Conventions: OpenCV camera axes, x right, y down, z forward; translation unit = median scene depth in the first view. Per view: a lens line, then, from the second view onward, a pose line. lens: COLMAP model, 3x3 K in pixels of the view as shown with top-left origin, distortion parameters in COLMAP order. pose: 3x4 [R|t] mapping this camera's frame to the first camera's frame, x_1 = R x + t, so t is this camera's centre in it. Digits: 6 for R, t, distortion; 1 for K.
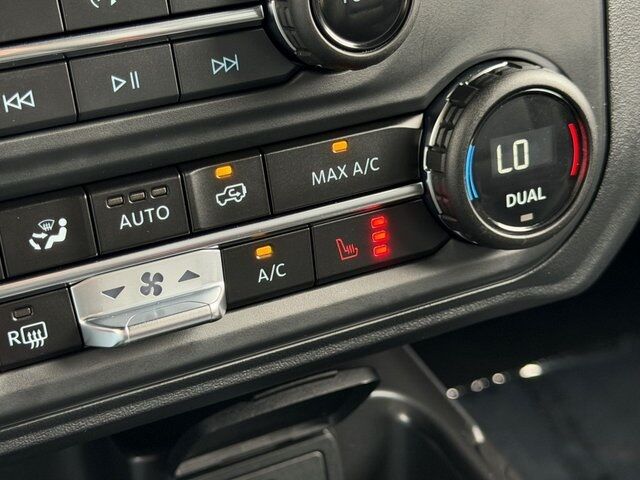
lens RADIAL K [[1277.9, 0, 320.0], [0, 1277.9, 240.0], [0, 0, 1]] dist [0.095201, 0.350235]
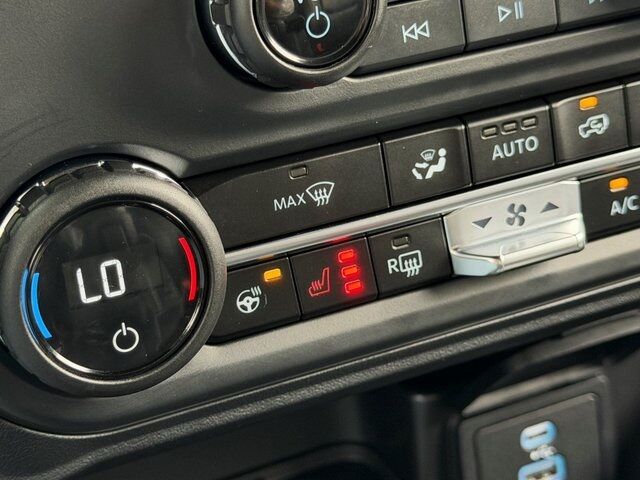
lens RADIAL K [[1277.9, 0, 320.0], [0, 1277.9, 240.0], [0, 0, 1]] dist [0.095201, 0.350235]
pose [[0.998347, 0.001141, -0.057467, -0.231619], [0.000200, 0.999728, 0.023310, 0.031010], [0.057478, -0.023283, 0.998075, -0.020099]]
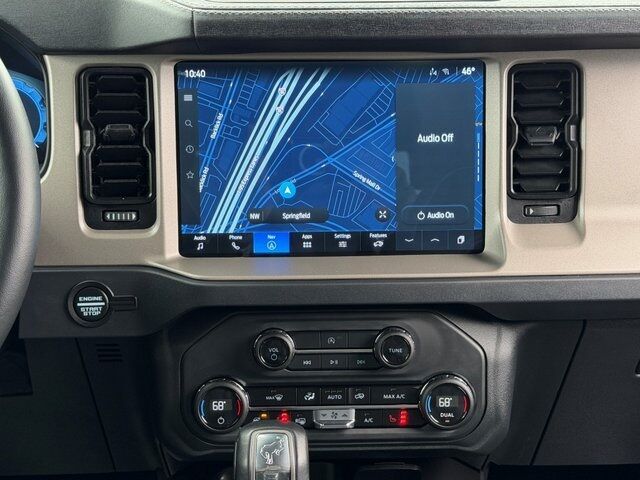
lens RADIAL K [[1079.3, 0, 320.0], [0, 1079.3, 240.0], [0, 0, 1]] dist [0.136433, 0.033453]
pose [[0.901113, 0.132717, -0.412774, 1.100899], [-0.210229, 0.966348, -0.148241, 0.017223], [0.379209, 0.220359, 0.898689, -2.041253]]
